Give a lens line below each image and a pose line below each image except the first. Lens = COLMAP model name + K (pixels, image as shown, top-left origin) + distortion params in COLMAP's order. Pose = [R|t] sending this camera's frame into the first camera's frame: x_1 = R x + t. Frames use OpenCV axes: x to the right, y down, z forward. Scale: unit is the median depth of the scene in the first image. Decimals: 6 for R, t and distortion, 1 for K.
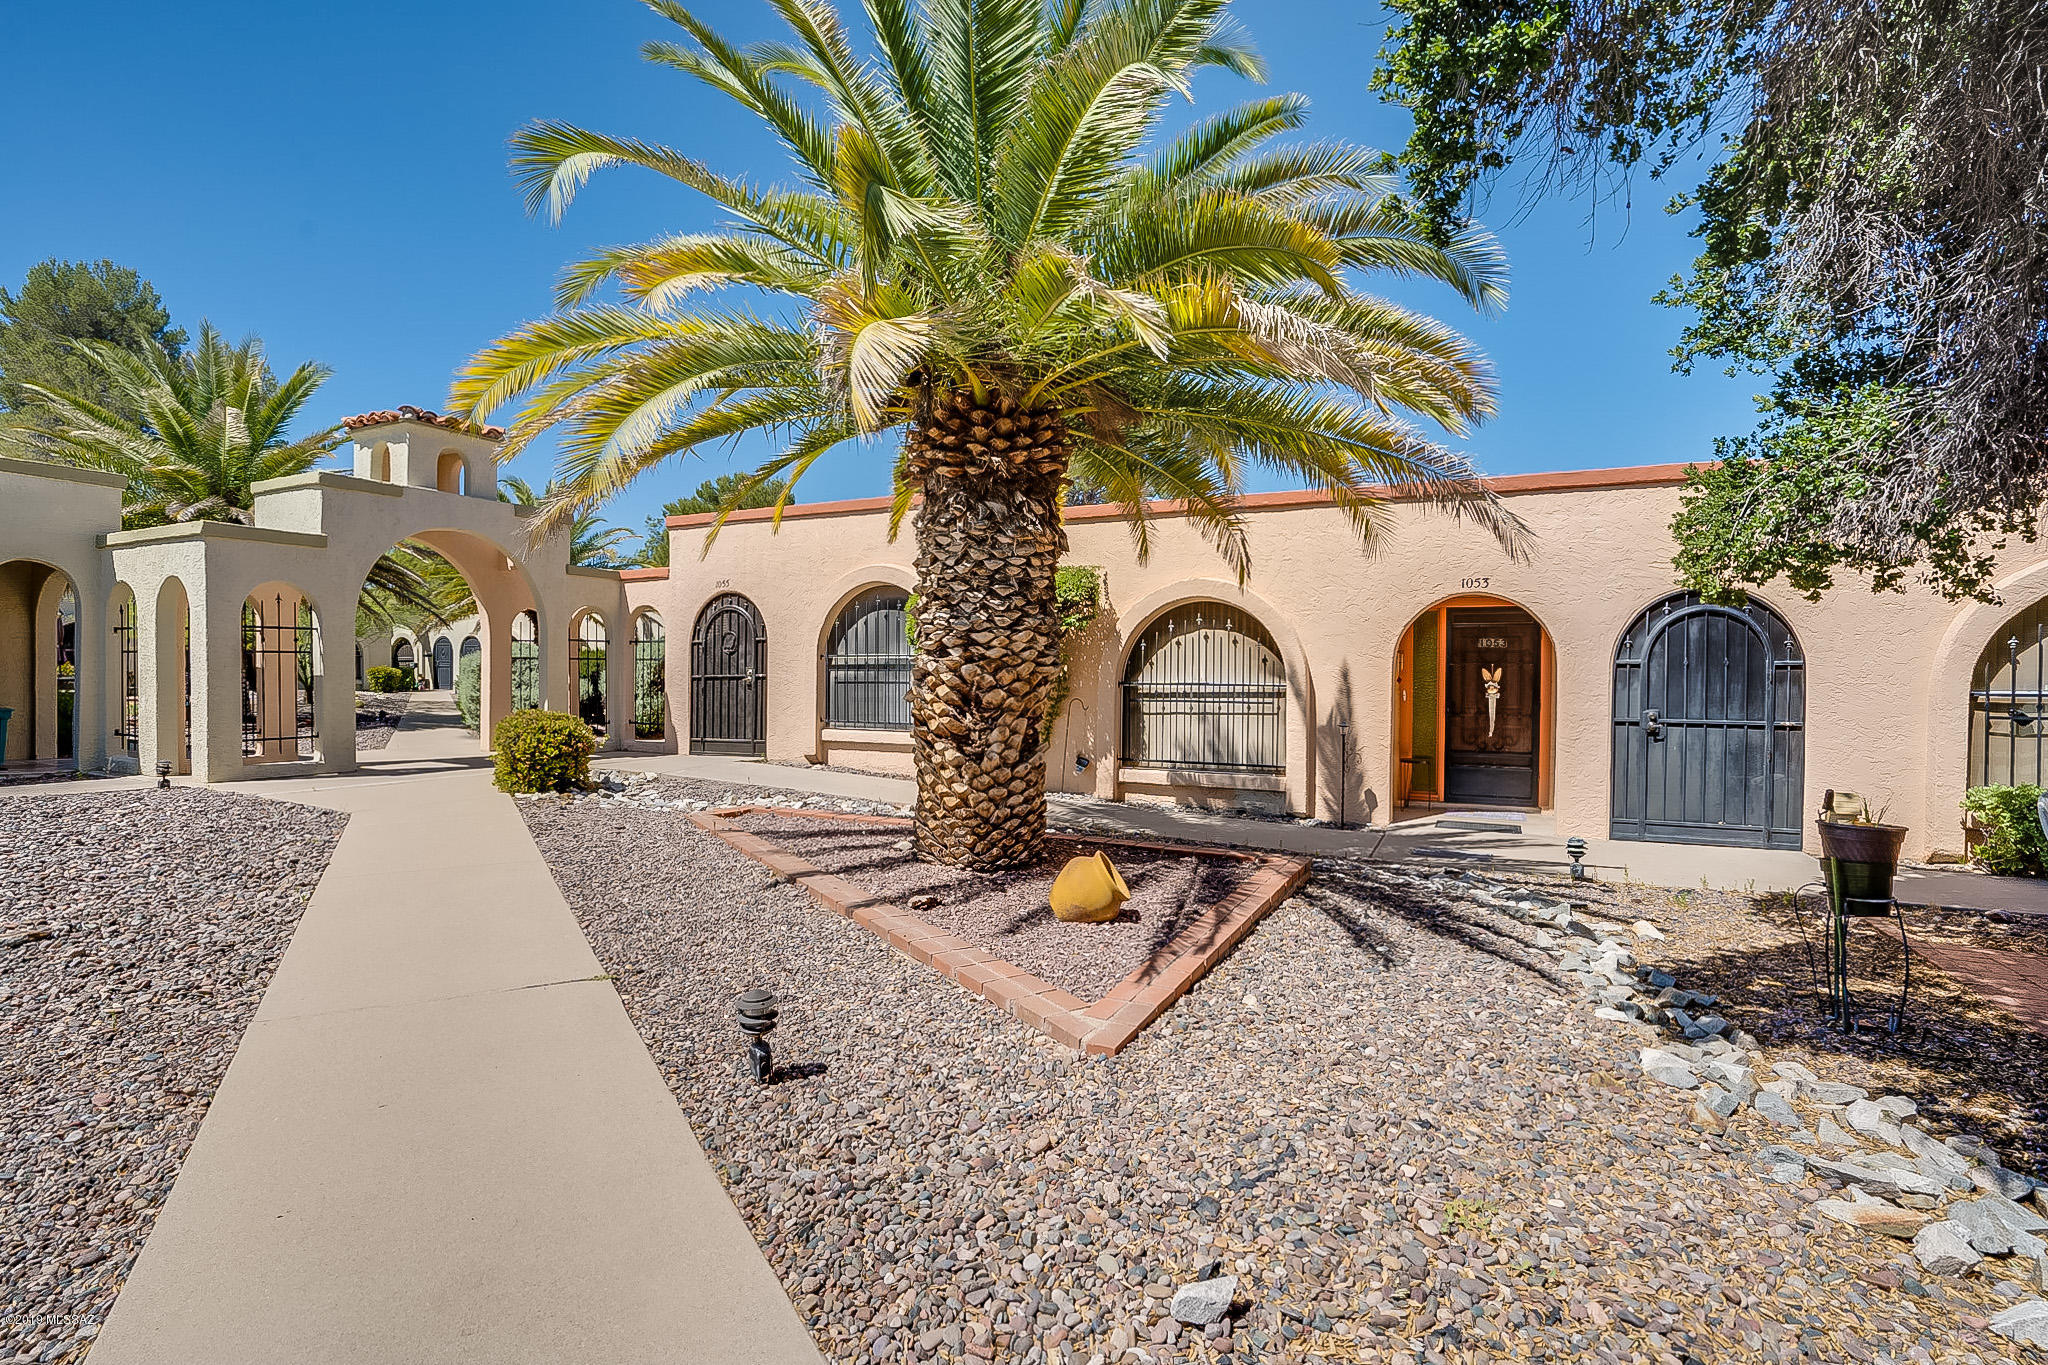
lens RADIAL K [[977.7, 0, 1024.0], [0, 977.7, 682.5], [0, 0, 1]] dist [-0.041957, 0.021243]
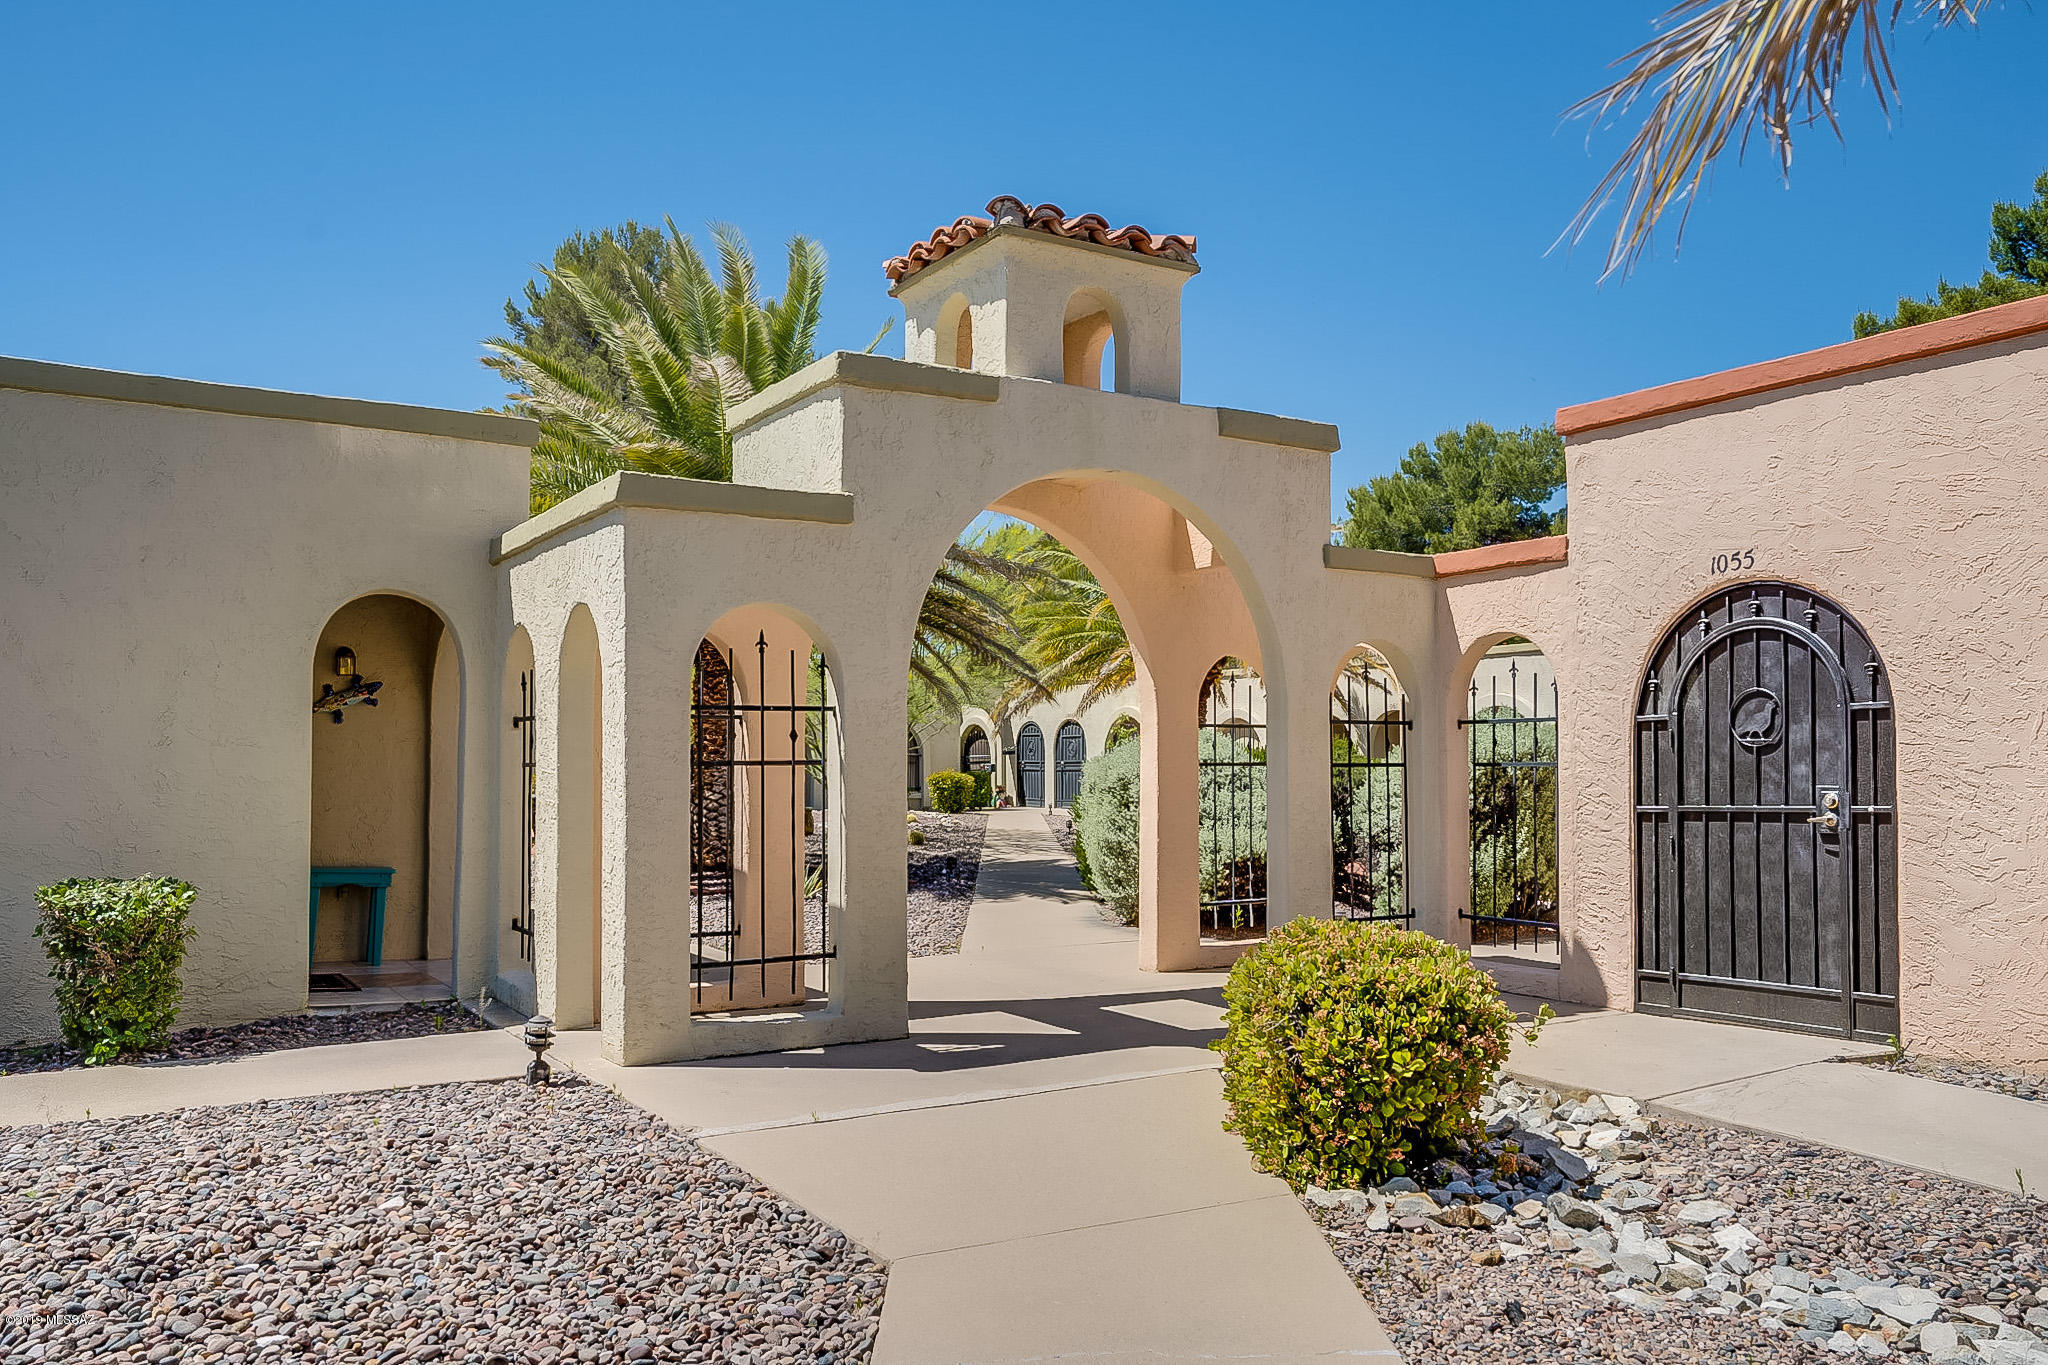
lens RADIAL K [[1656.9, 0, 1024.0], [0, 1656.9, 682.5], [0, 0, 1]] dist [-0.002289, -0.000948]
pose [[0.857761, -0.035900, -0.512794, -0.219808], [0.003407, 0.997934, -0.064164, -0.015366], [0.514038, 0.053290, 0.856110, 0.320449]]
